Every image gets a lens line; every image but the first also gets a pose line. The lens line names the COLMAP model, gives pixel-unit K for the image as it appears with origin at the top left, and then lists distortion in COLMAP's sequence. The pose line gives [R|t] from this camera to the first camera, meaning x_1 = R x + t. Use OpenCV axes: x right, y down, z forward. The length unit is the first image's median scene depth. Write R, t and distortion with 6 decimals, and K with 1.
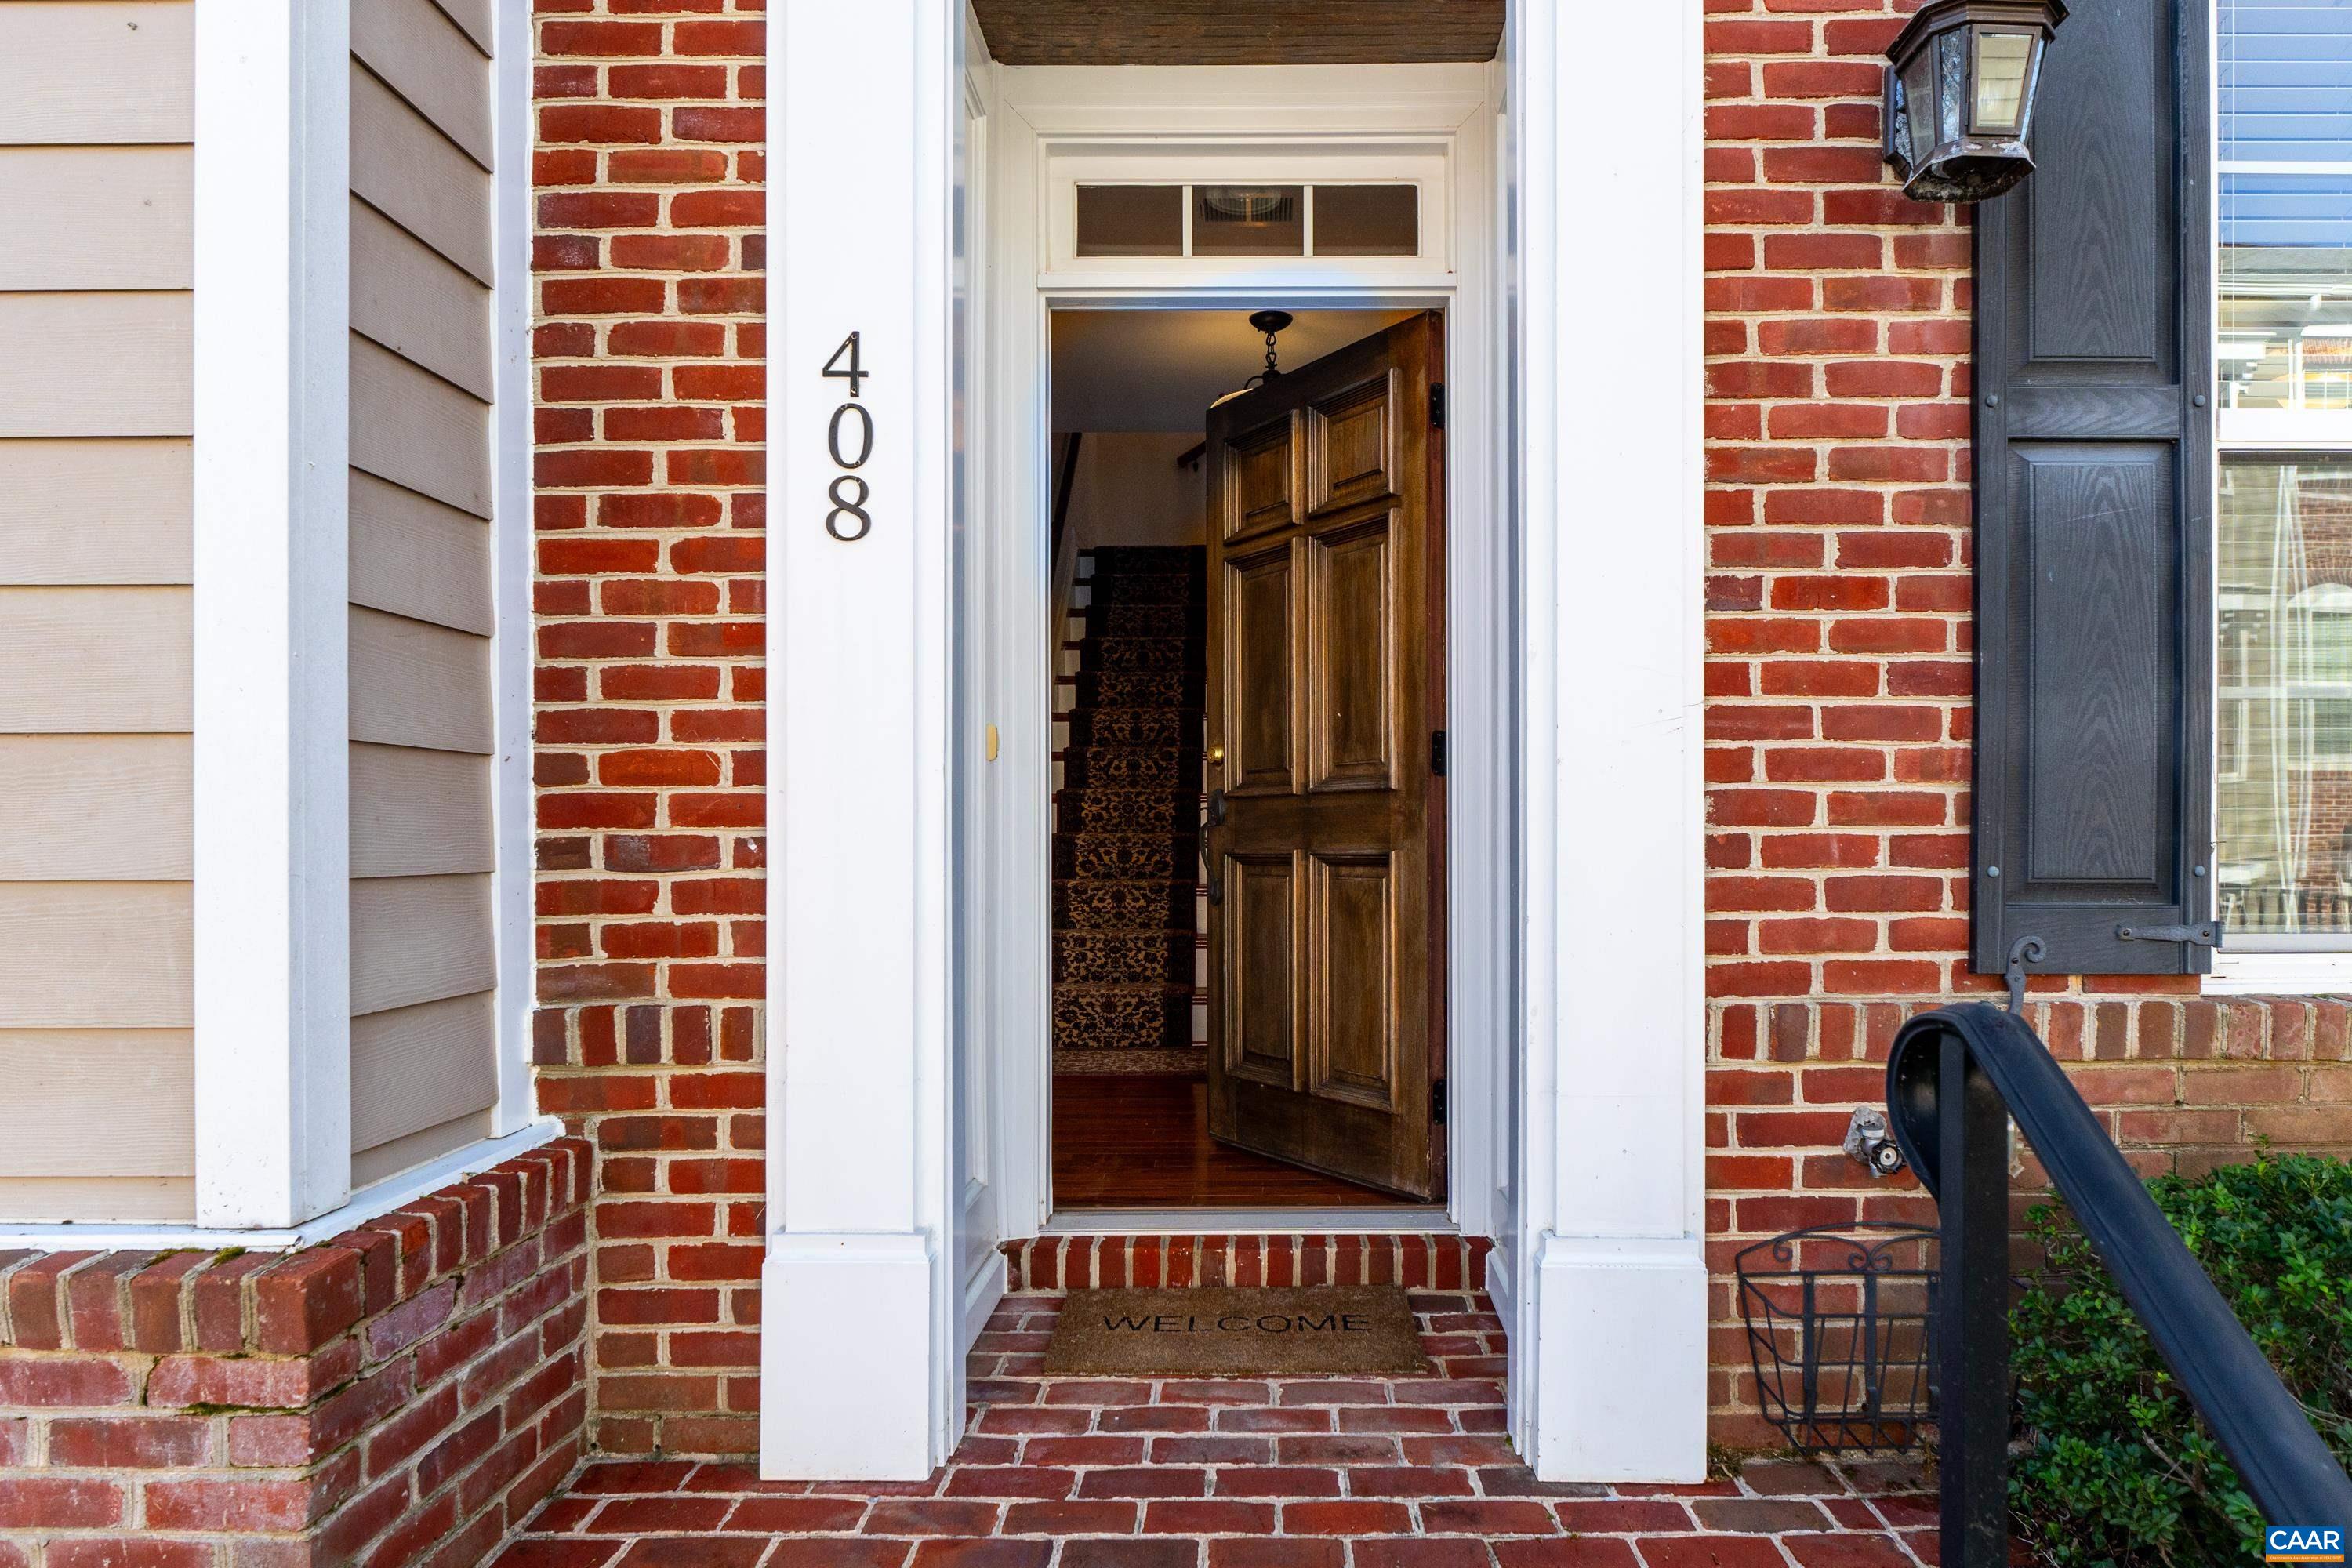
lens RADIAL K [[1340.3, 0, 1278.3], [0, 1340.3, 841.8], [0, 0, 1]] dist [-0.007938, 0.001393]
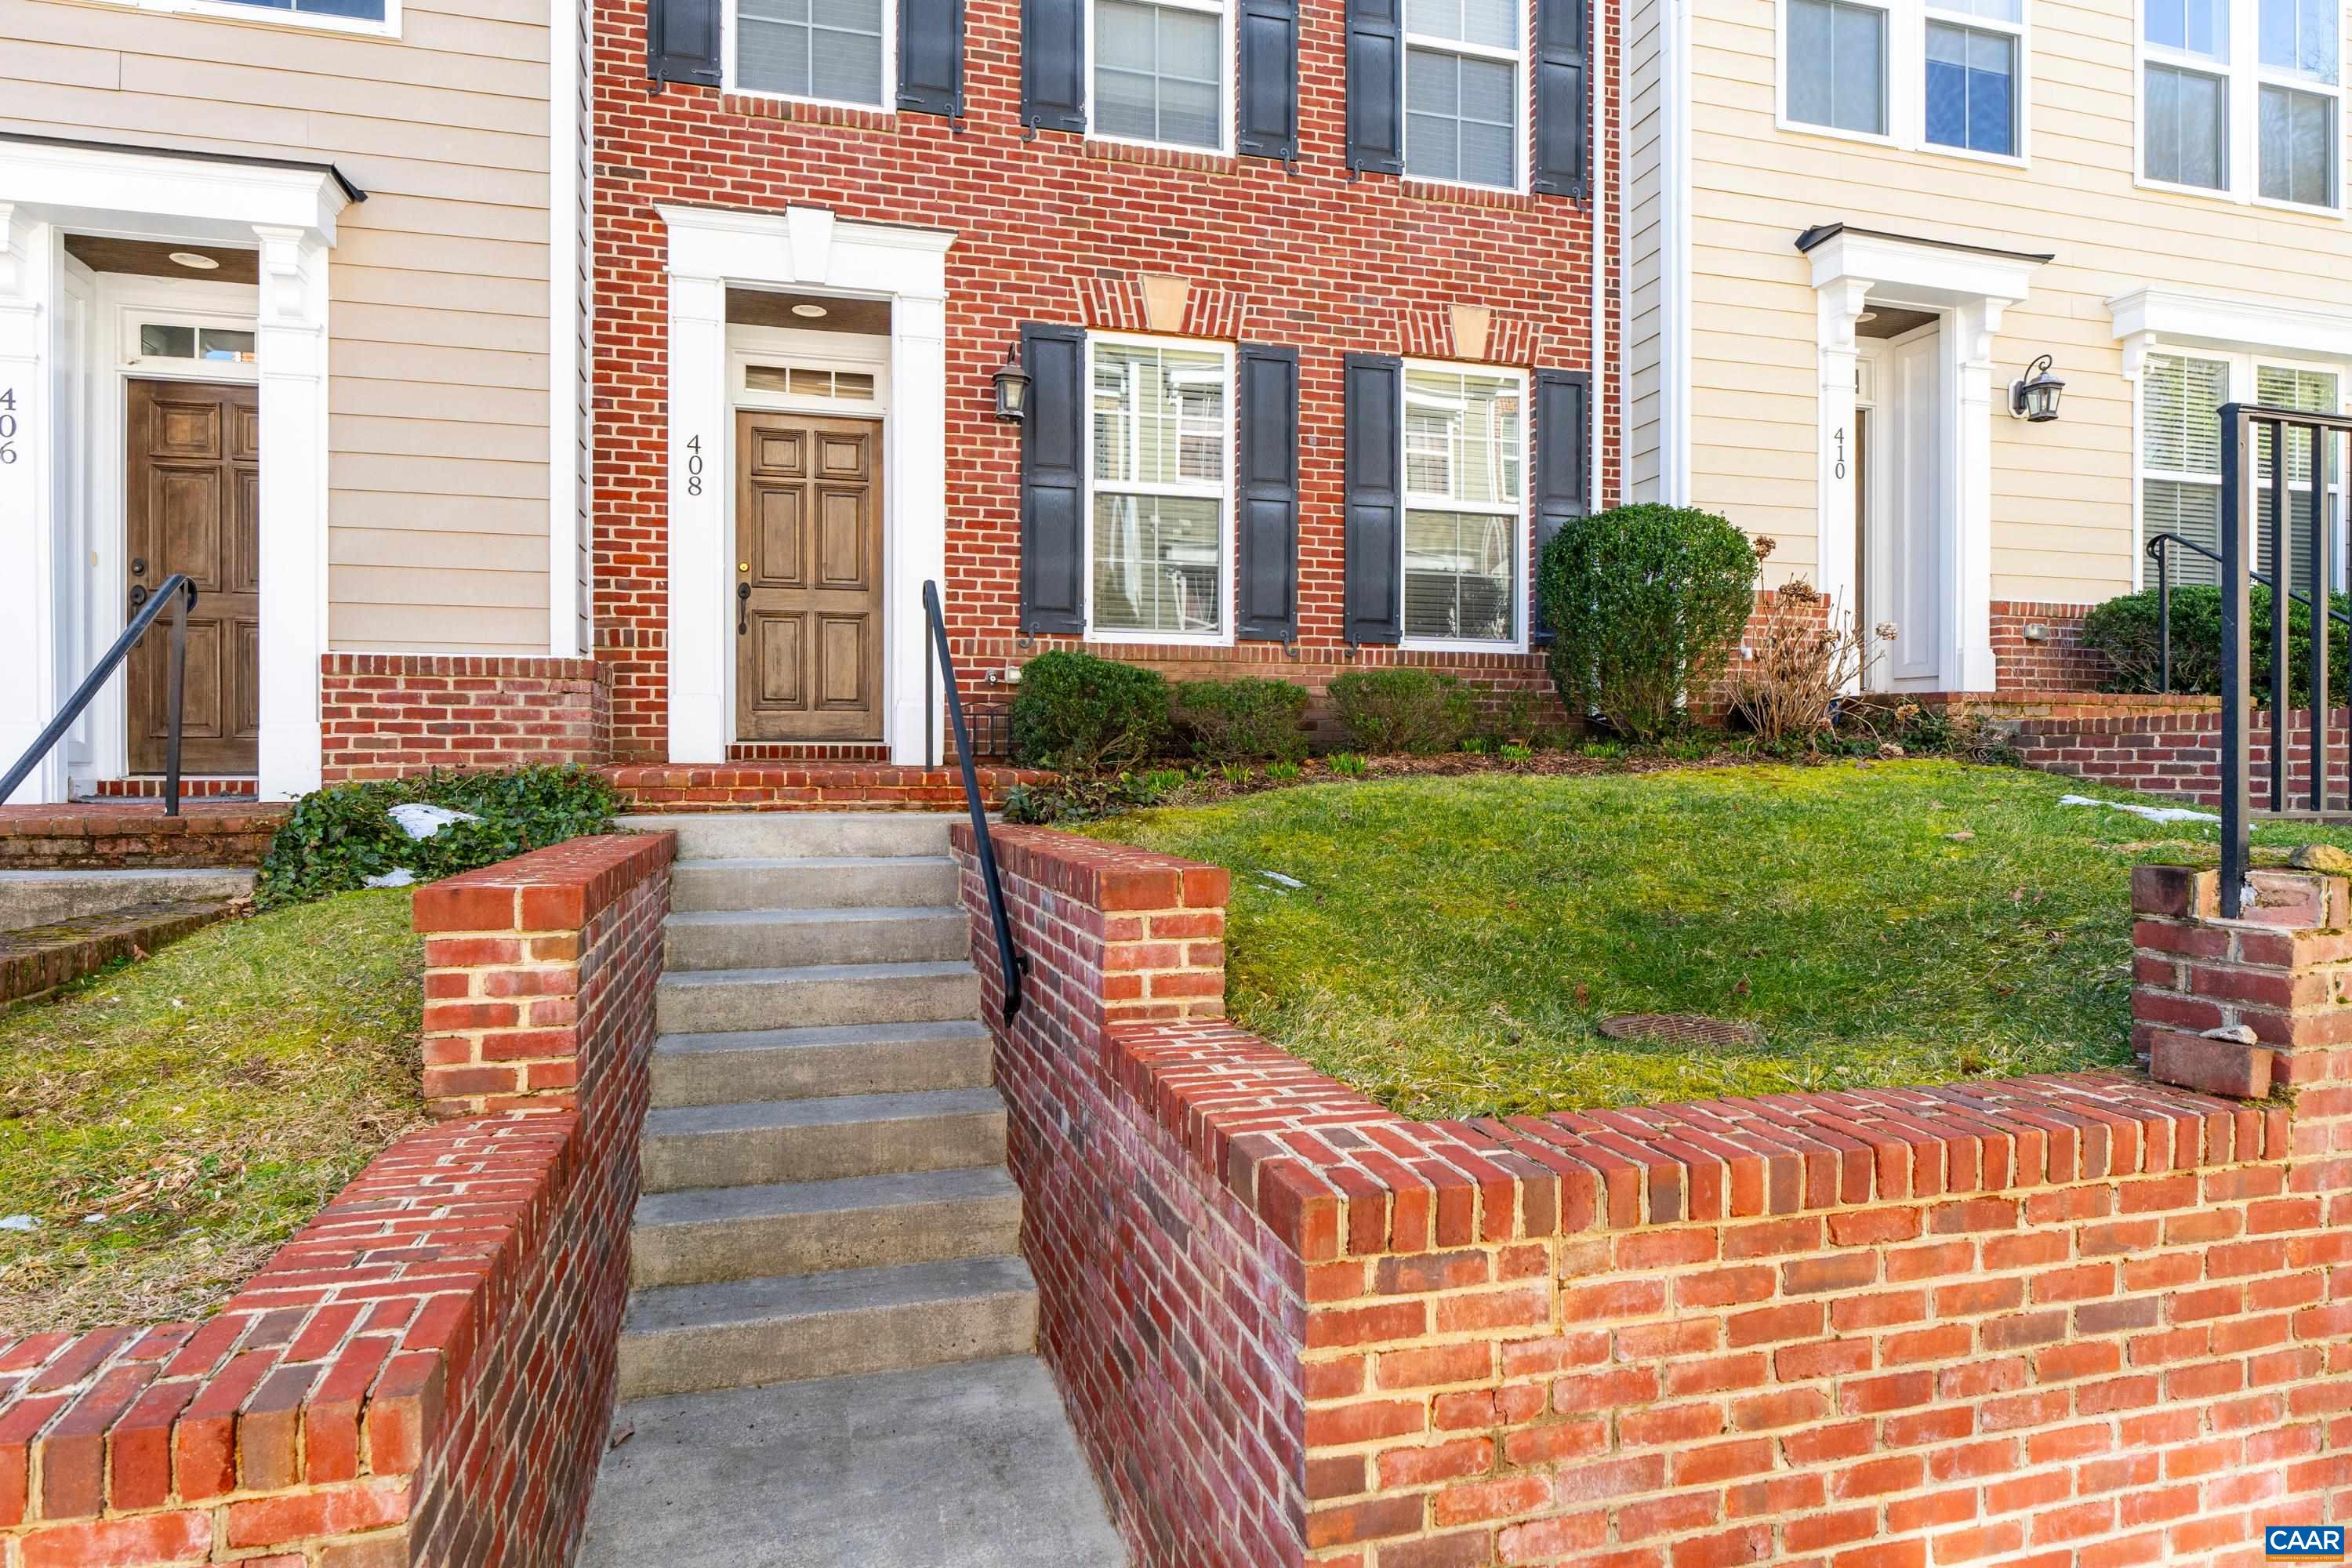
lens RADIAL K [[1334.6, 0, 1165.3], [0, 1334.6, 796.4], [0, 0, 1]] dist [-0.005239, -0.000223]
pose [[0.967281, 0.000778, 0.253705, -0.017379], [-0.003122, 0.999956, 0.008835, 0.507677], [-0.253687, -0.009338, 0.967241, -2.589750]]
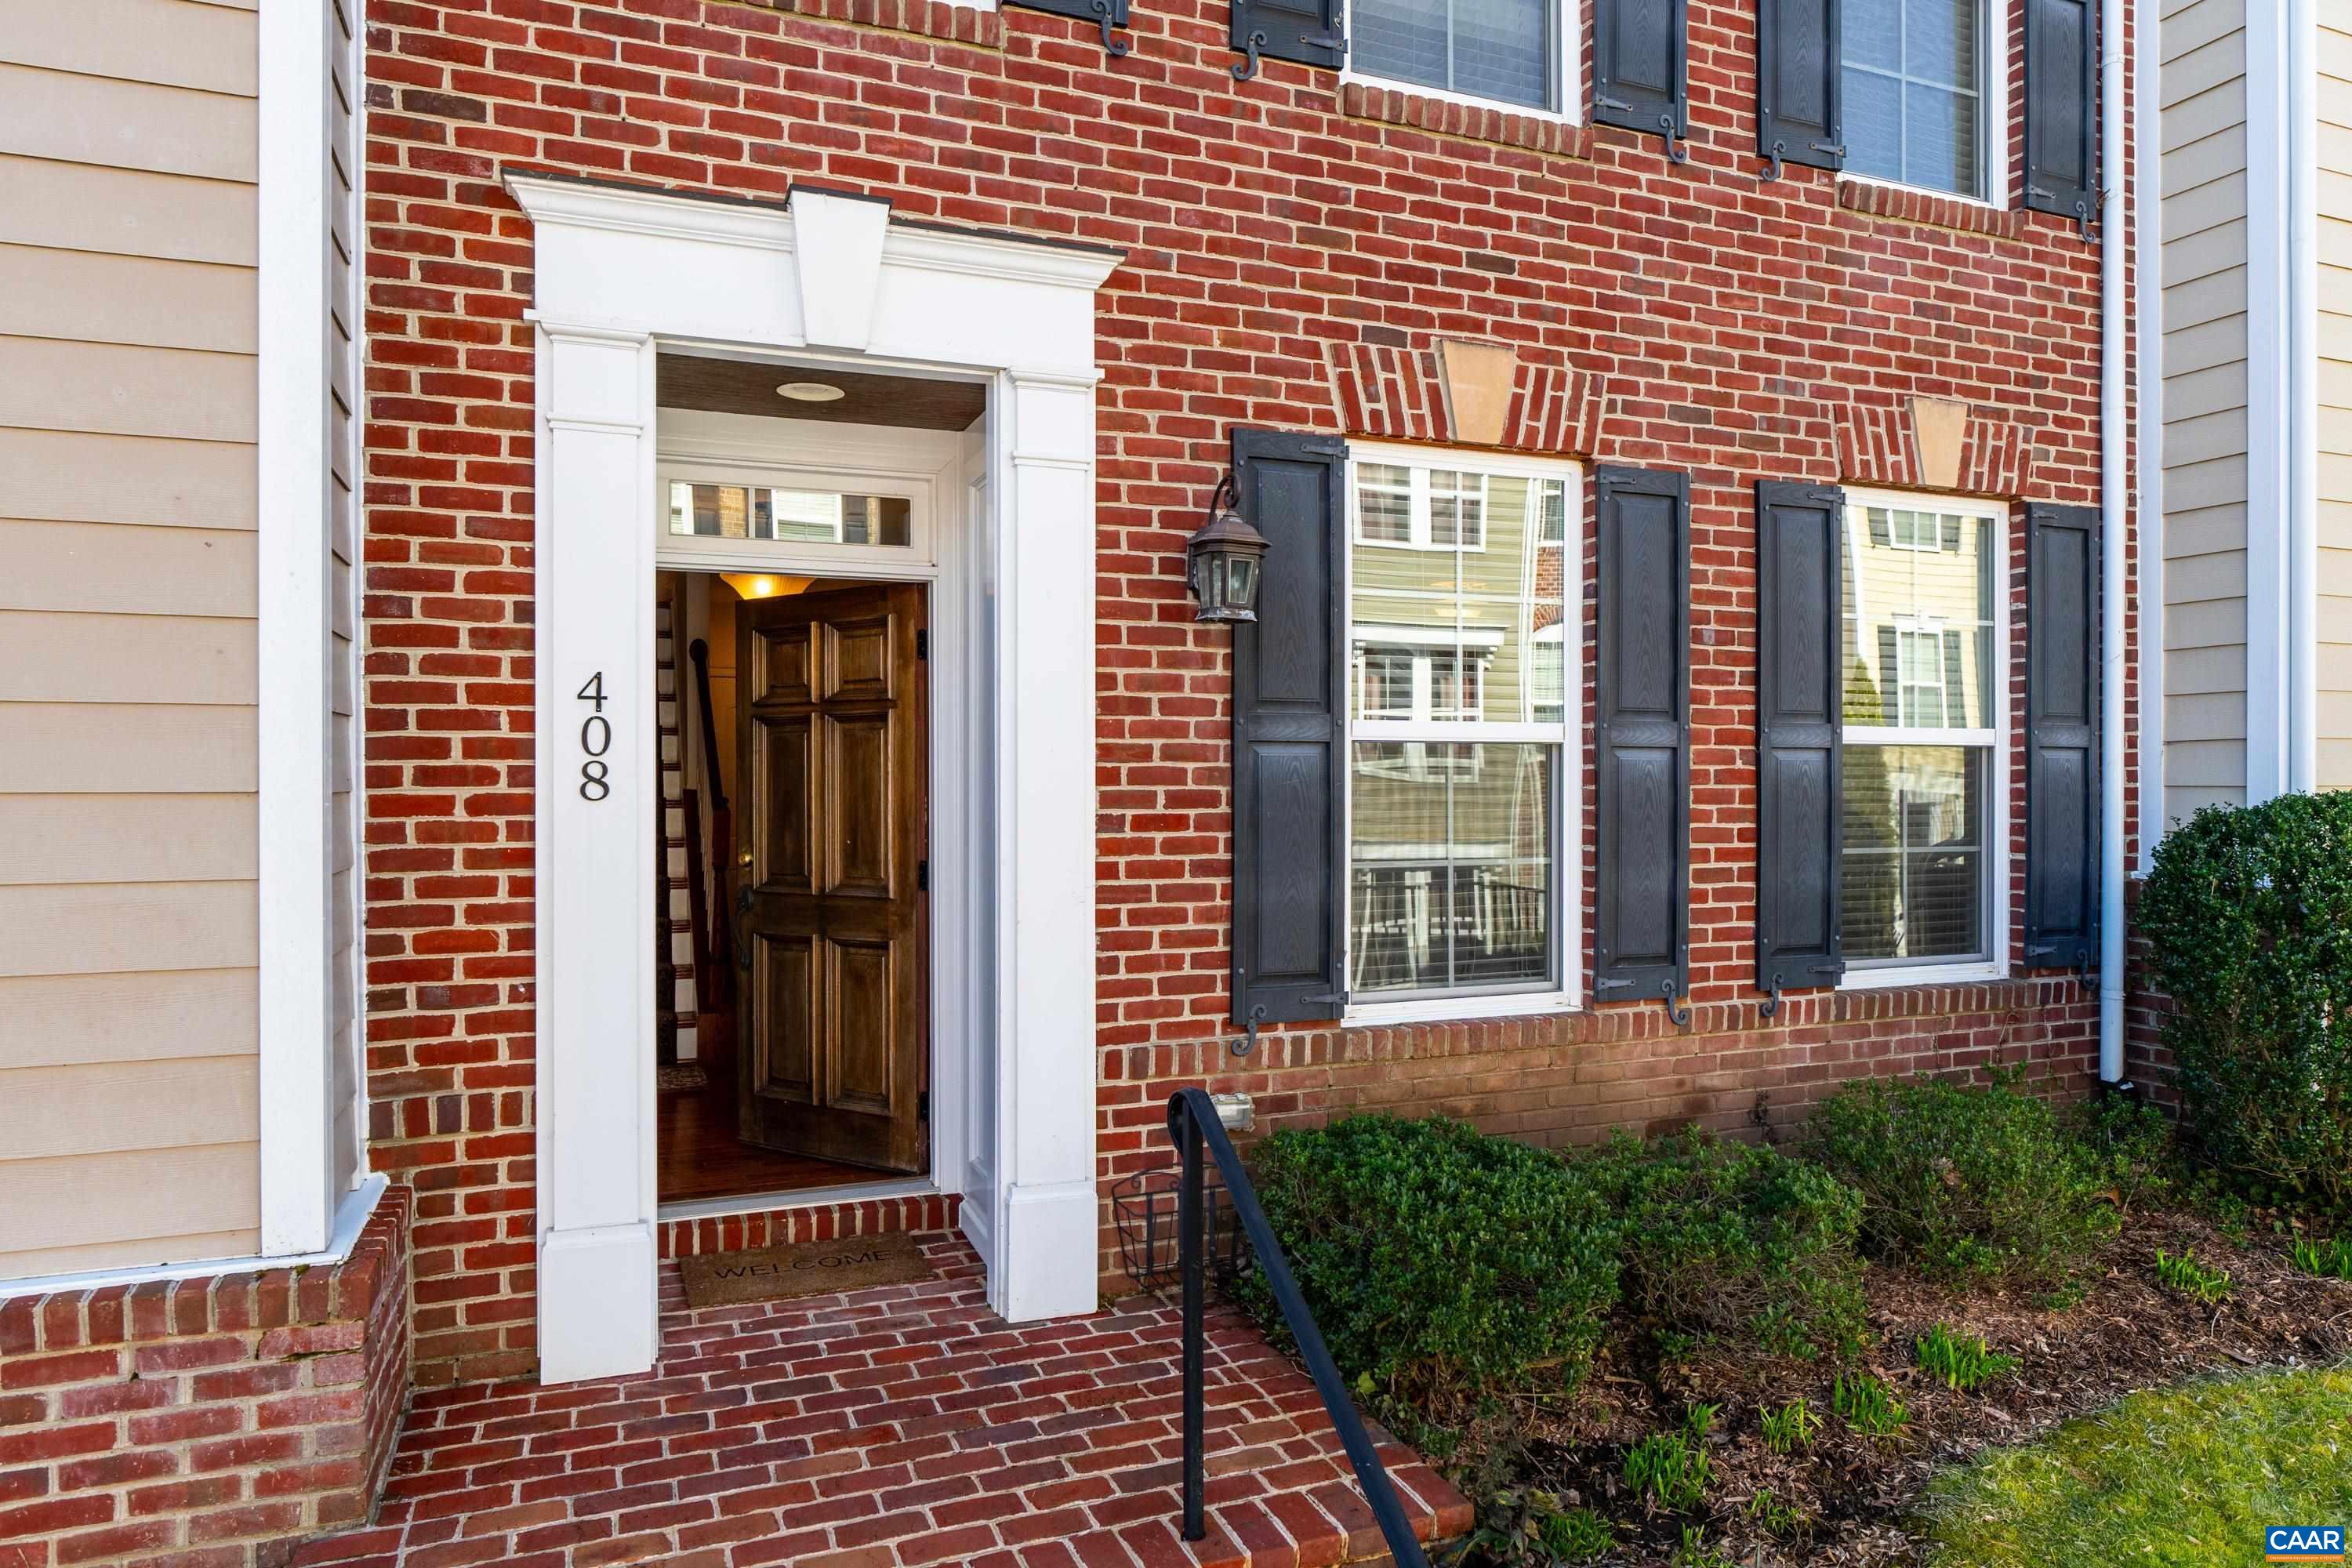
lens RADIAL K [[1419.6, 0, 1142.2], [0, 1419.6, 790.2], [0, 0, 1]] dist [-0.005193, -0.000528]
pose [[0.937240, -0.001060, 0.348684, -0.290955], [0.000047, 0.999996, 0.002915, -0.235986], [-0.348685, -0.002716, 0.937236, -0.818406]]
